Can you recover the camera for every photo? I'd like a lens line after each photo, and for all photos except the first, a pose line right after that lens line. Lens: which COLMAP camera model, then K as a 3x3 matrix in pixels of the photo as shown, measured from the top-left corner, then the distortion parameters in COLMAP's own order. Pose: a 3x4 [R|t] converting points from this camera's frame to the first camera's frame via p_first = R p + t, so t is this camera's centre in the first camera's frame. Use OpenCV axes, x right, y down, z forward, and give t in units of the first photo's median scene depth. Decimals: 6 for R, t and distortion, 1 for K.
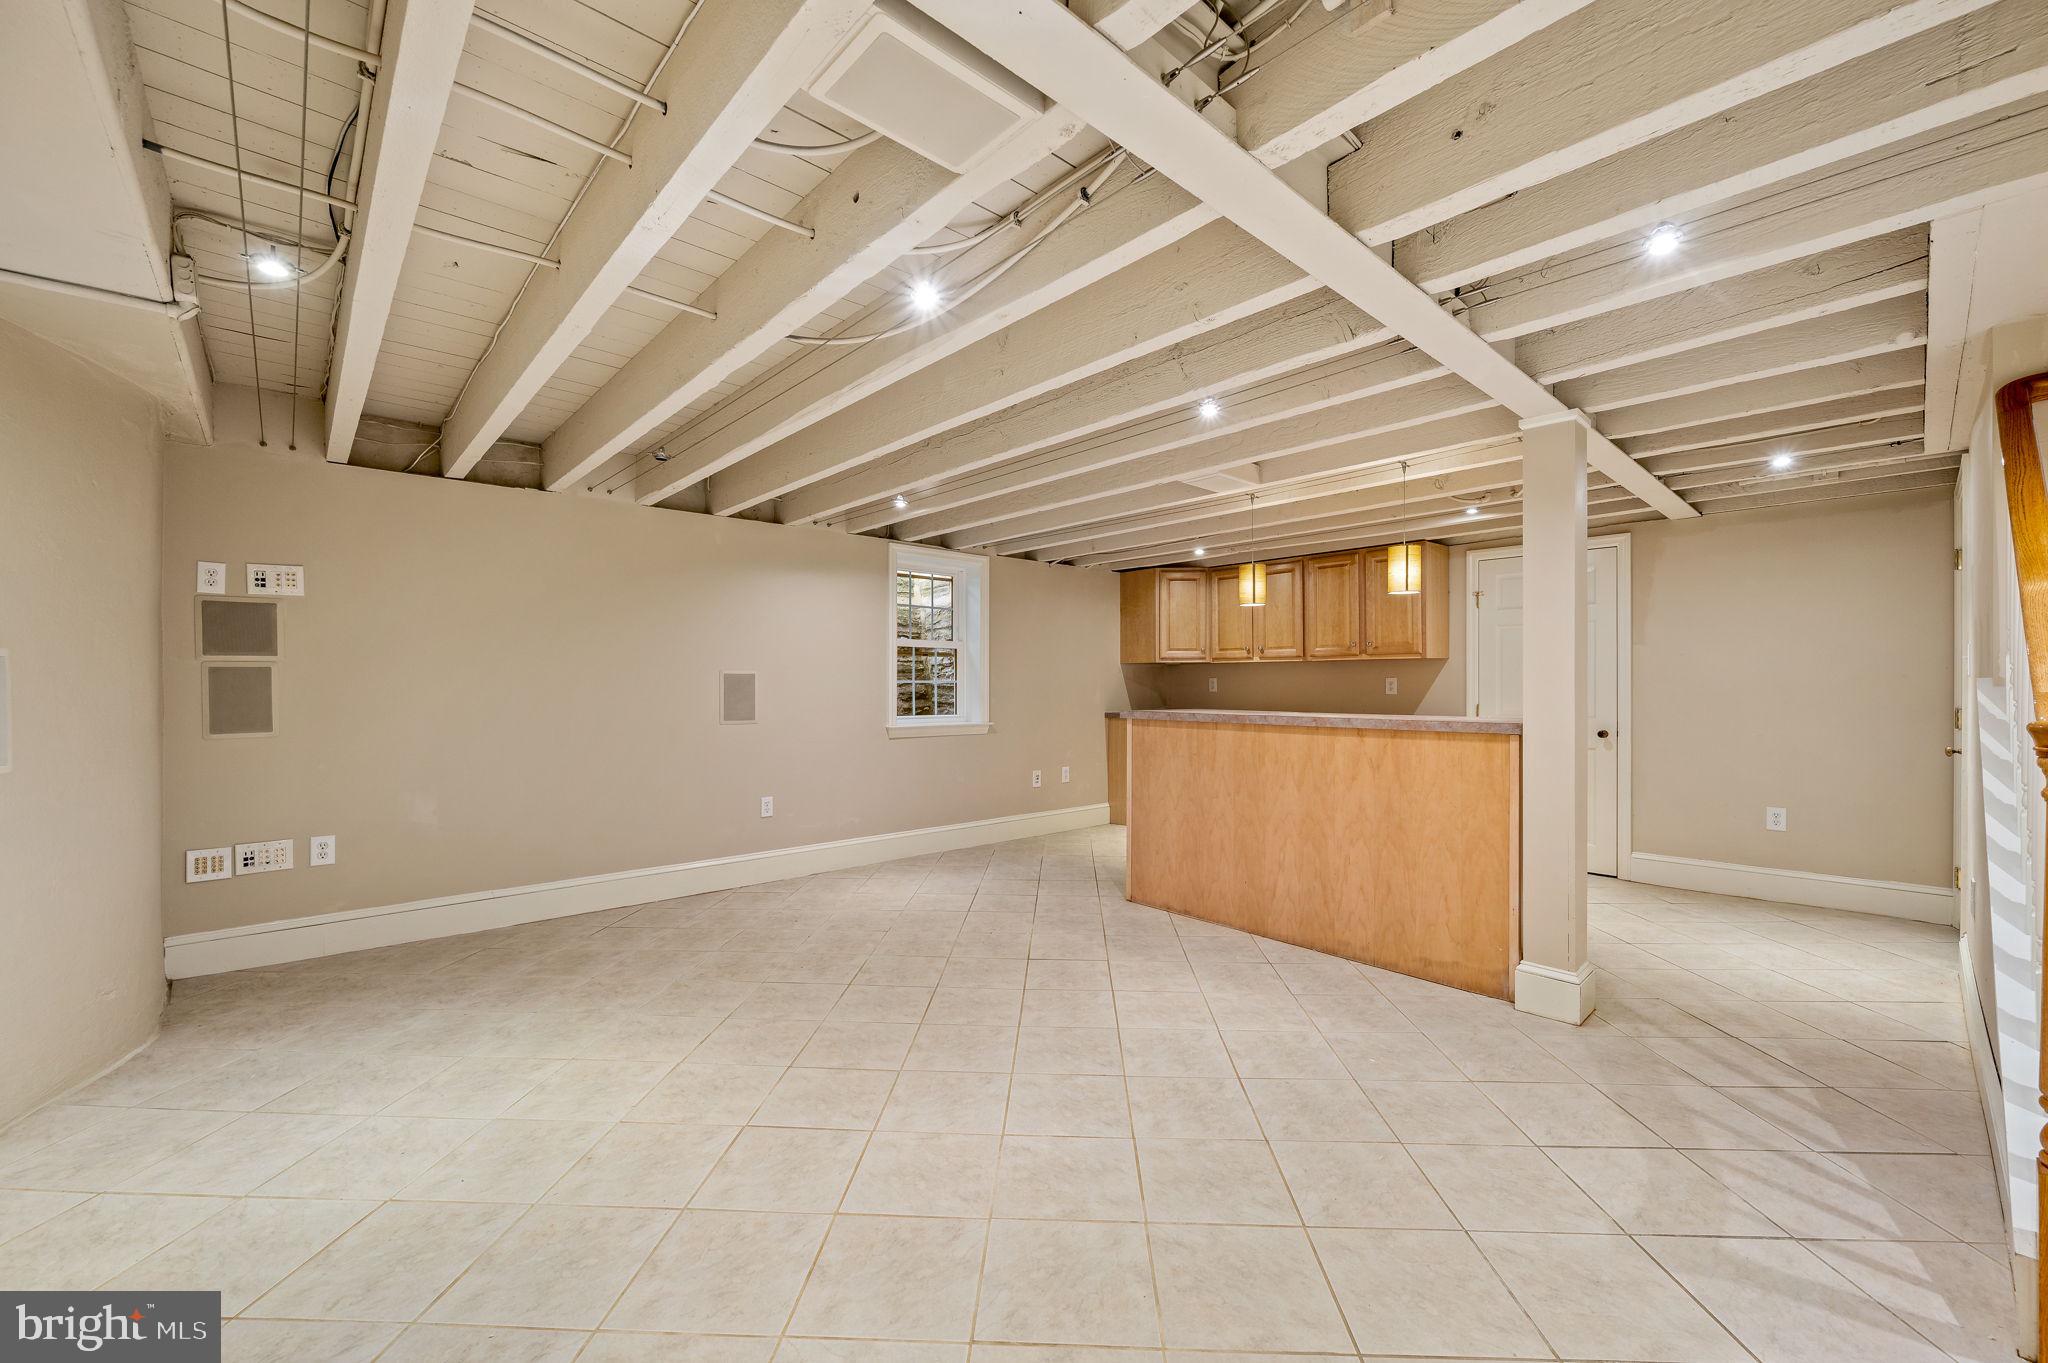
lens RADIAL K [[813.6, 0, 1024.0], [0, 813.6, 681.5], [0, 0, 1]] dist [-0.002620, -0.000296]
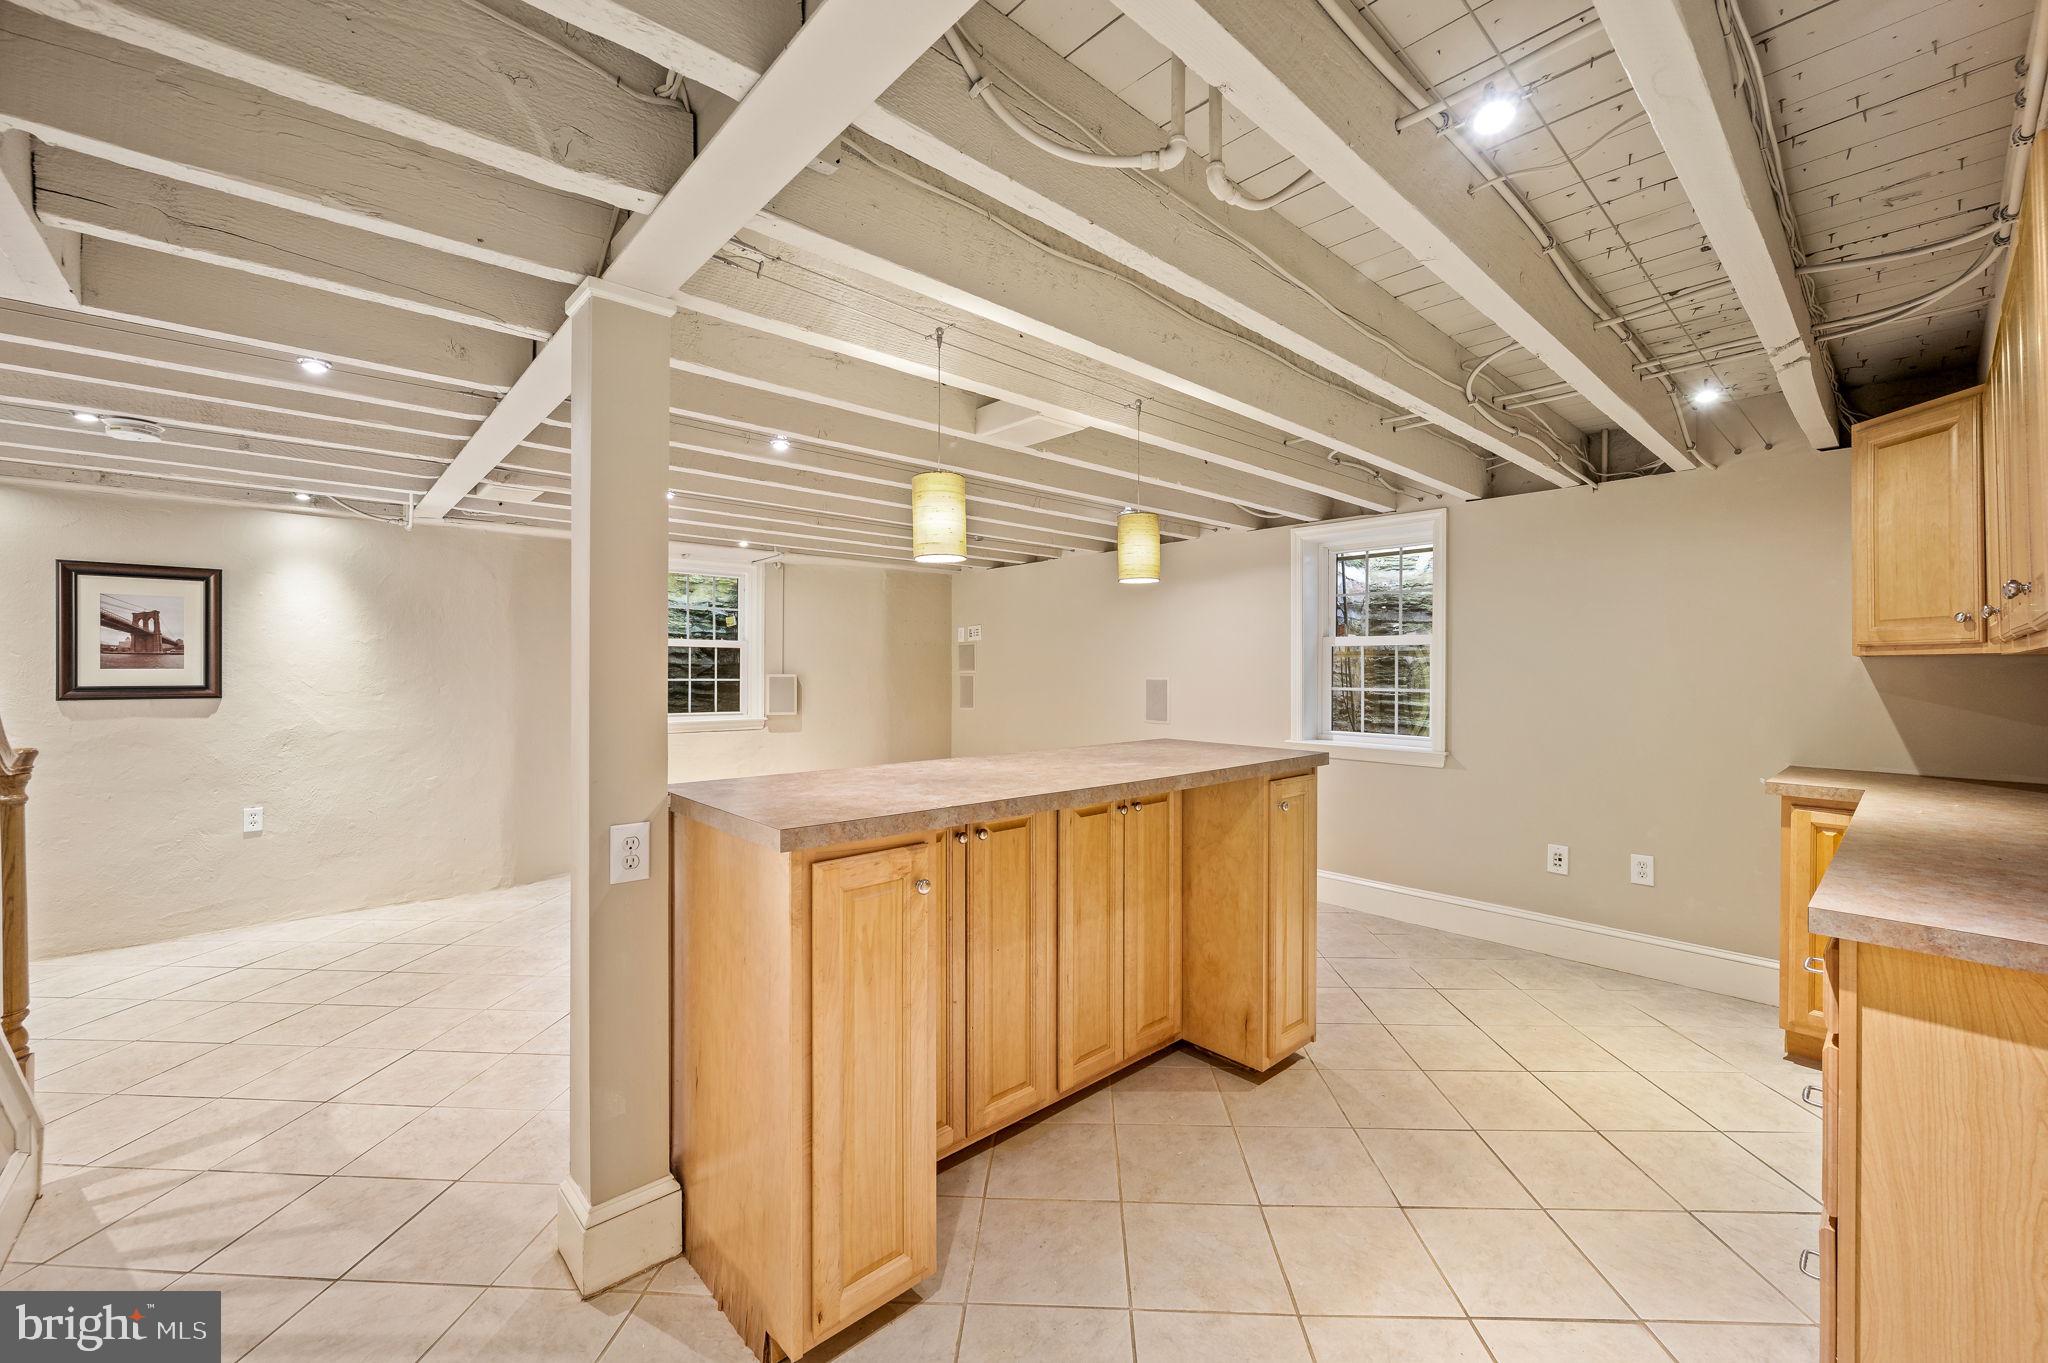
lens RADIAL K [[813.6, 0, 1024.0], [0, 813.6, 681.5], [0, 0, 1]] dist [-0.002620, -0.000296]
pose [[-0.000421, 0.013887, -0.999903, 1.639521], [0.001973, 0.999902, 0.013886, -0.049060], [0.999998, -0.001967, -0.000448, 1.695236]]
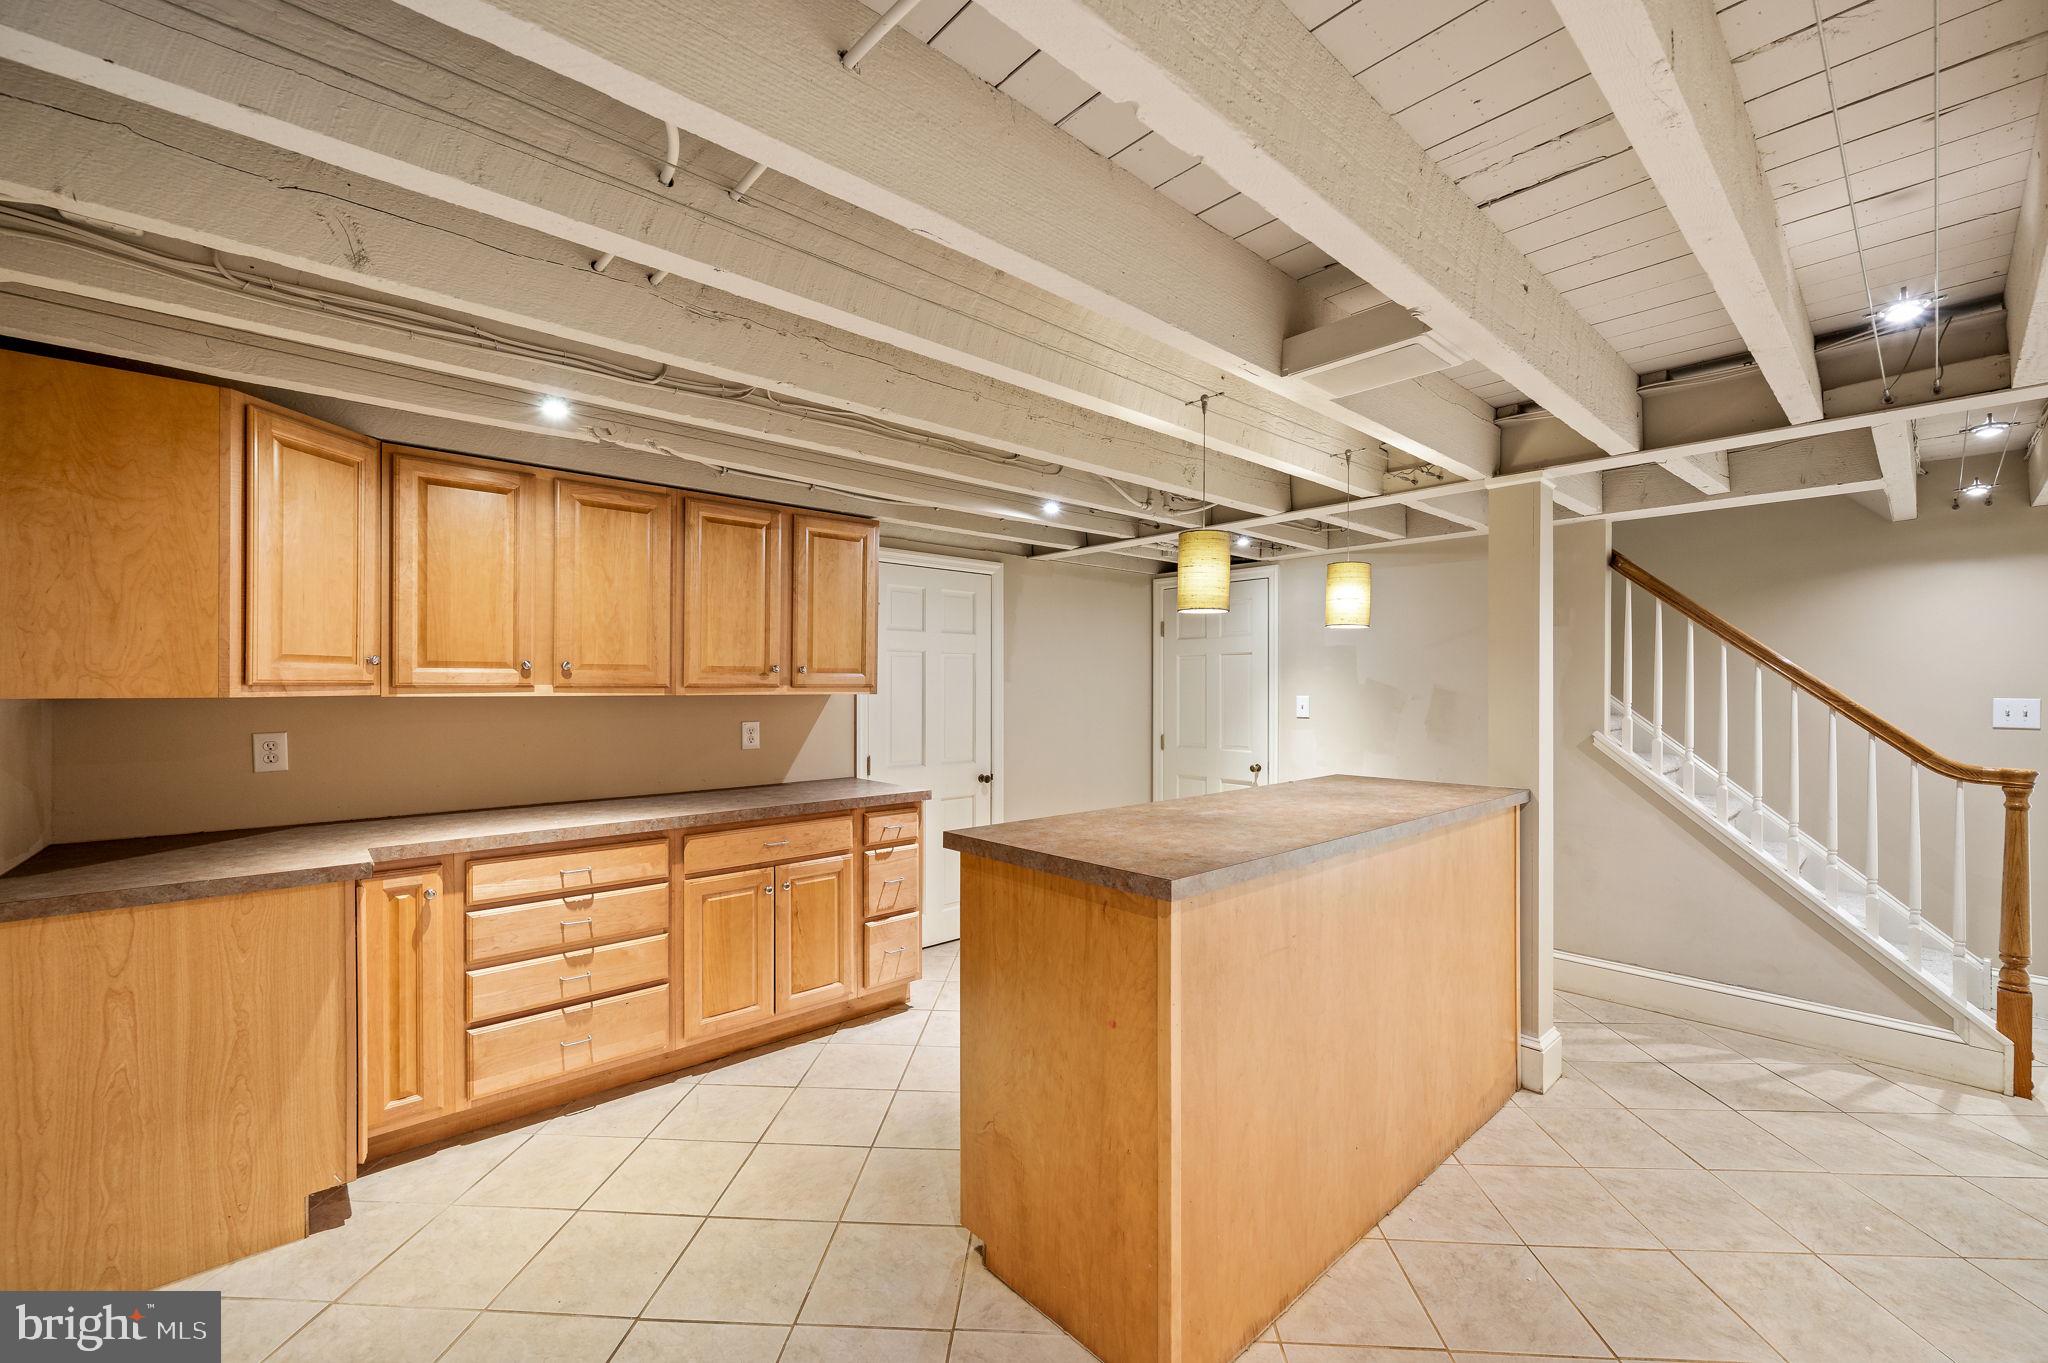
lens RADIAL K [[813.6, 0, 1024.0], [0, 813.6, 681.5], [0, 0, 1]] dist [-0.002620, -0.000296]
pose [[0.004139, 0.008644, 0.999954, -0.430845], [-0.000505, 0.999963, -0.008642, -0.078540], [-0.999991, -0.000469, 0.004143, 2.068014]]
